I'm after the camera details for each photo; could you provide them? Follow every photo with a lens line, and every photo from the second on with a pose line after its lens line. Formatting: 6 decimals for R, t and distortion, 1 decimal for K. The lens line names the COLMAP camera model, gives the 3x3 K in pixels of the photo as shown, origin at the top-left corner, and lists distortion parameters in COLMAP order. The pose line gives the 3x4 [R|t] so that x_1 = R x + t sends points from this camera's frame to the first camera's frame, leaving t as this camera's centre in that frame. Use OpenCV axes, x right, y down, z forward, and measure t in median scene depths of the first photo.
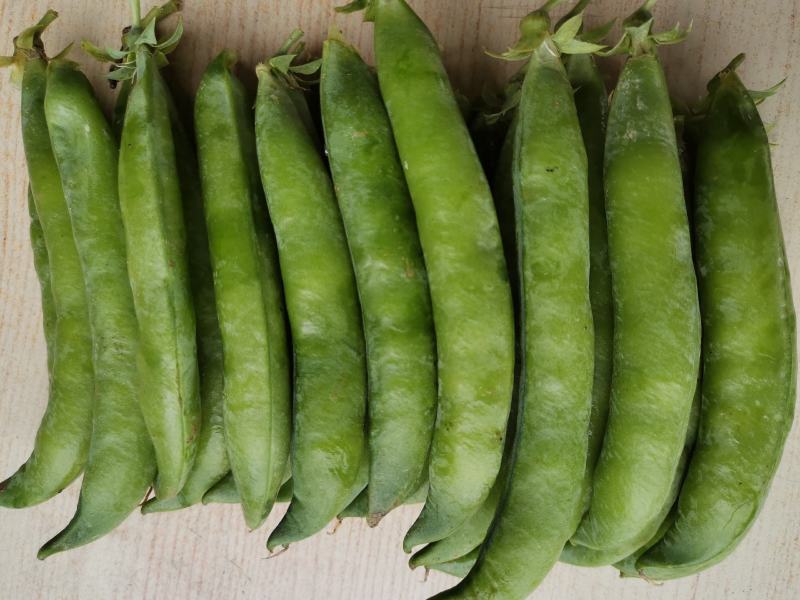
lens RADIAL K [[610.9, 0, 400.0], [0, 610.9, 300.0], [0, 0, 1]] dist [-0.049866, 0.011076]
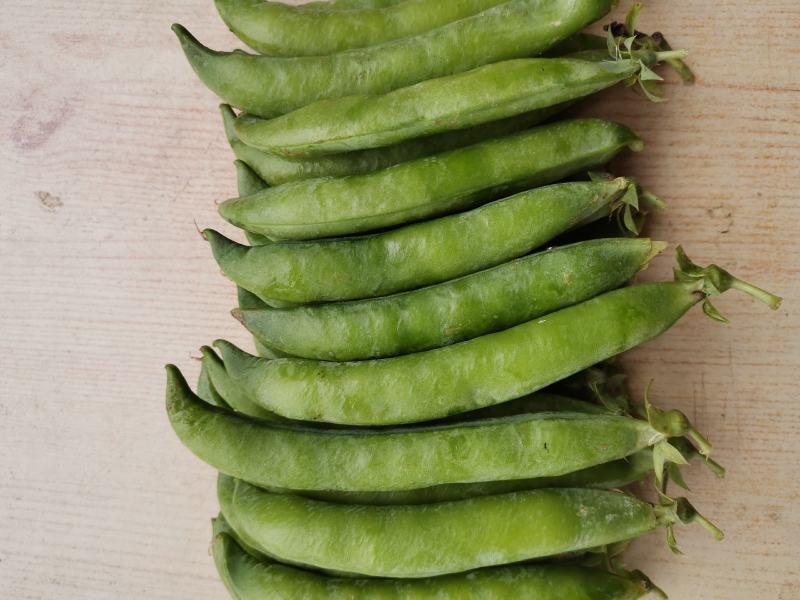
lens RADIAL K [[610.9, 0, 400.0], [0, 610.9, 300.0], [0, 0, 1]] dist [-0.049866, 0.011076]
pose [[0.088719, 0.994216, 0.060527, -0.120606], [-0.992776, 0.083336, 0.086320, -0.057725], [0.080777, -0.067748, 0.994427, -0.153667]]
